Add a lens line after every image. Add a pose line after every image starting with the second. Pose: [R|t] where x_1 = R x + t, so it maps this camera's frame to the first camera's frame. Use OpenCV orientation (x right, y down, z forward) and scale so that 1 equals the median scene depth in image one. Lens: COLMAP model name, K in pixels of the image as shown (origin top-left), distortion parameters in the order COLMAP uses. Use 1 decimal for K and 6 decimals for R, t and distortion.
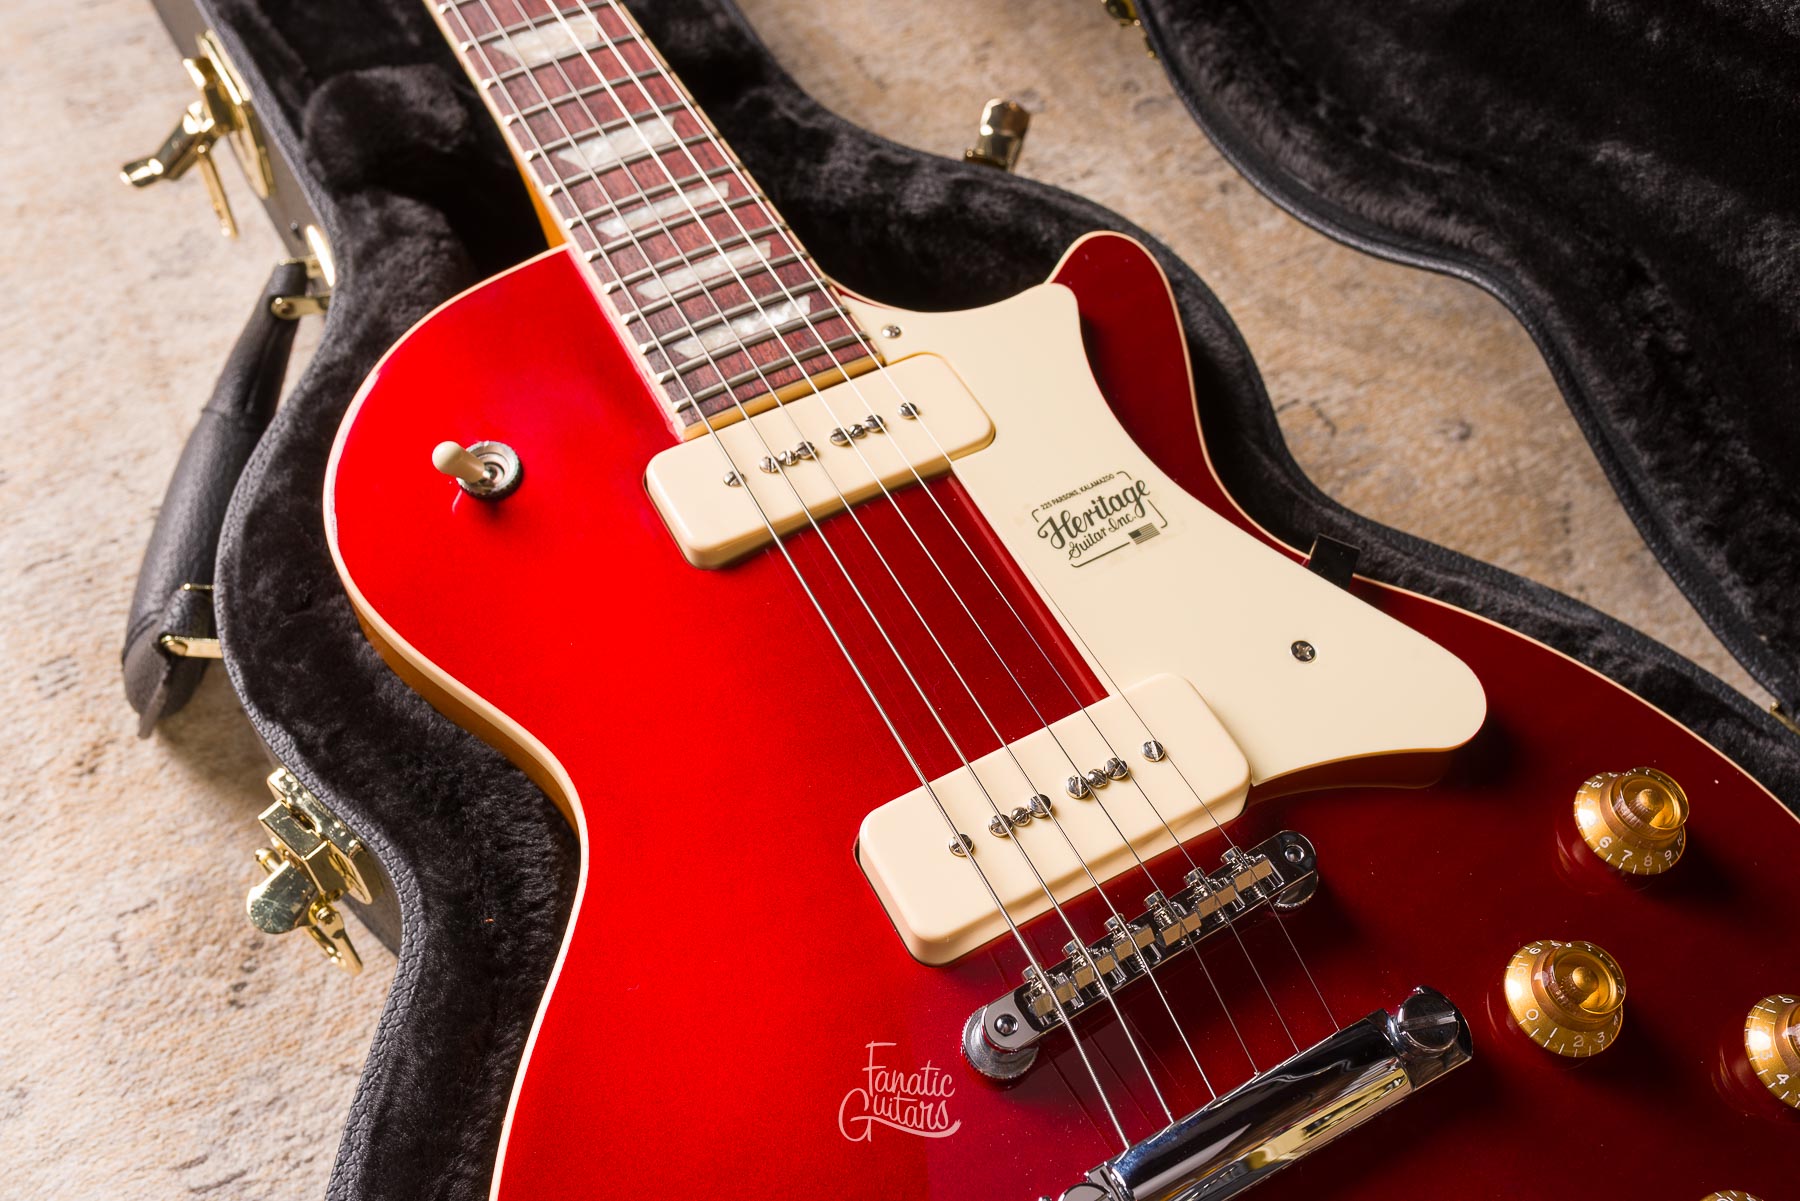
lens RADIAL K [[1780.7, 0, 896.6], [0, 1780.7, 599.6], [0, 0, 1]] dist [-0.003155, 0.004988]
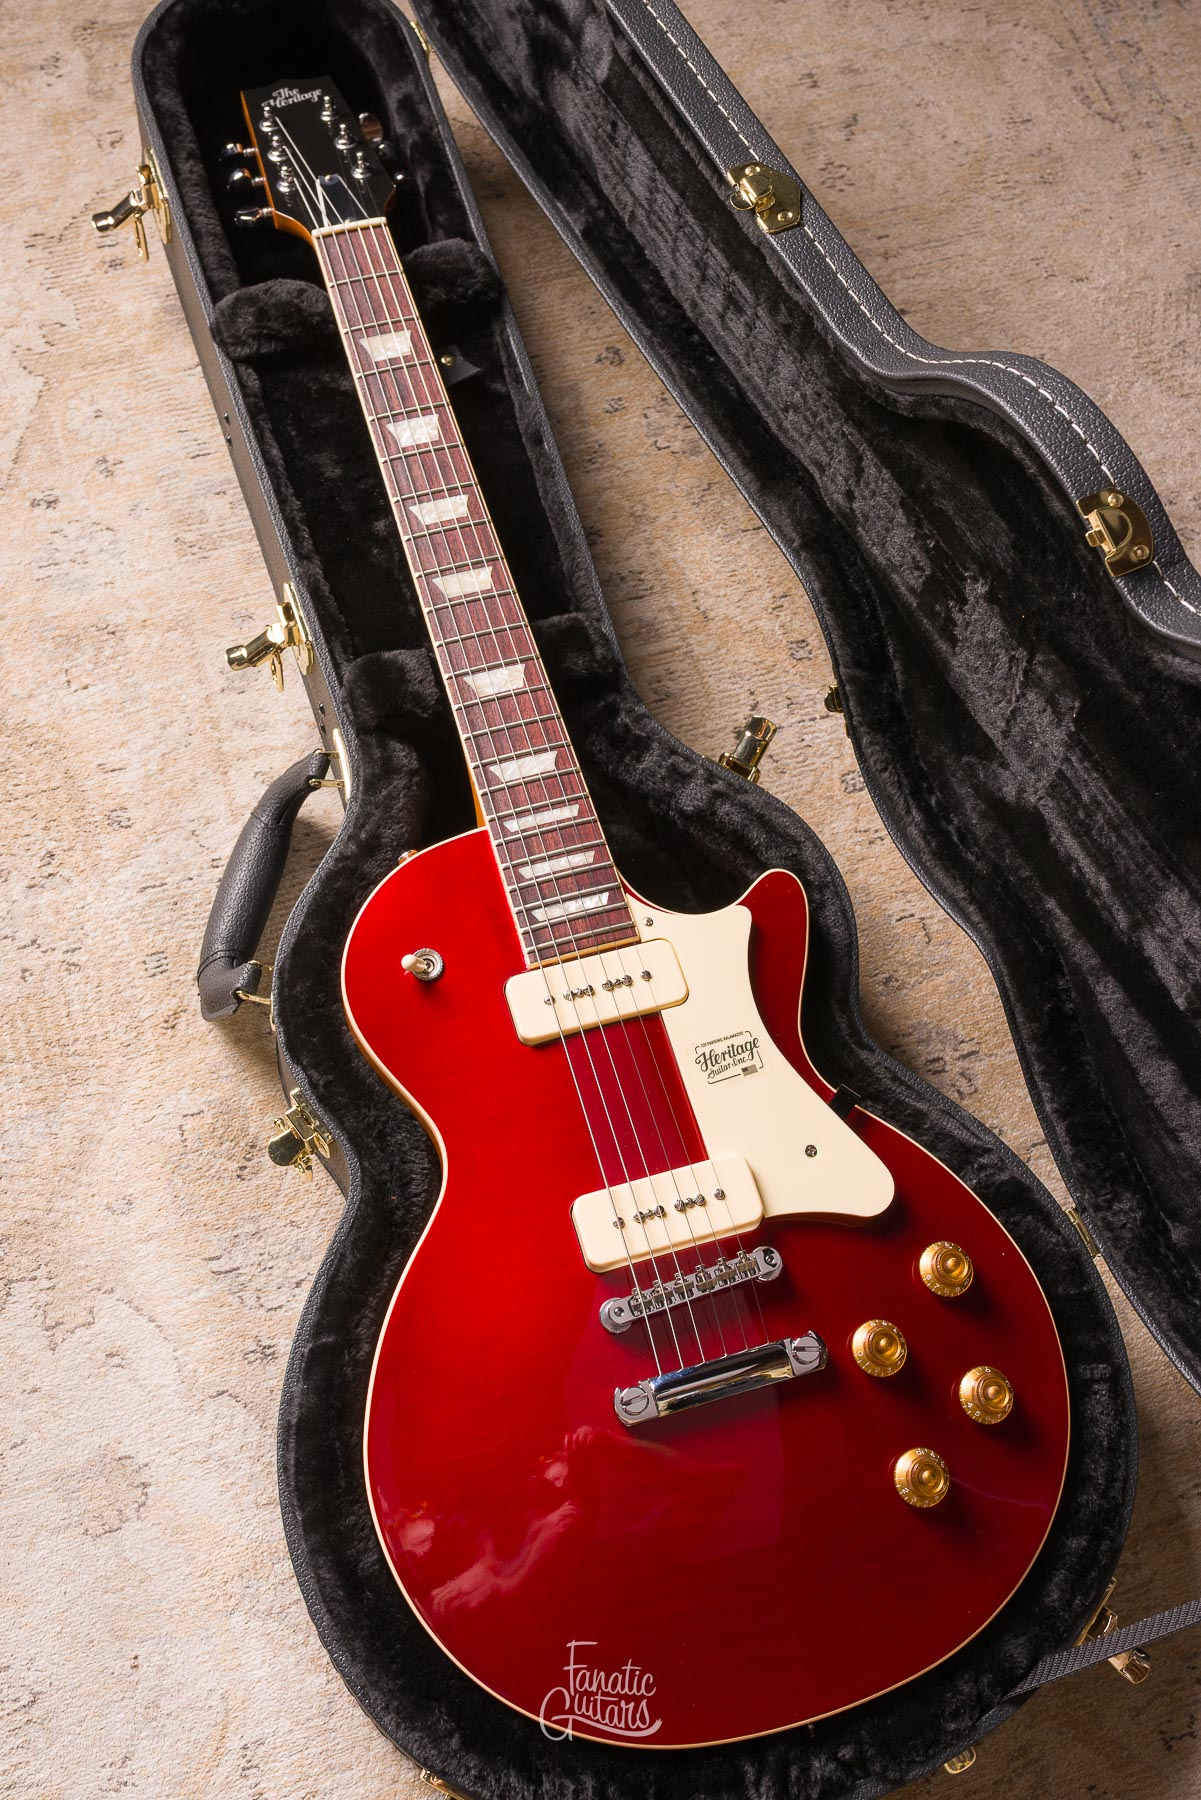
lens RADIAL K [[2014.7, 0, 577.7], [0, 2014.7, 897.5], [0, 0, 1]] dist [-0.002570, -0.004531]
pose [[0.978460, 0.201511, -0.044824, 0.013560], [-0.189785, 0.963510, 0.188760, -0.525060], [0.081225, -0.176188, 0.981000, -1.003978]]
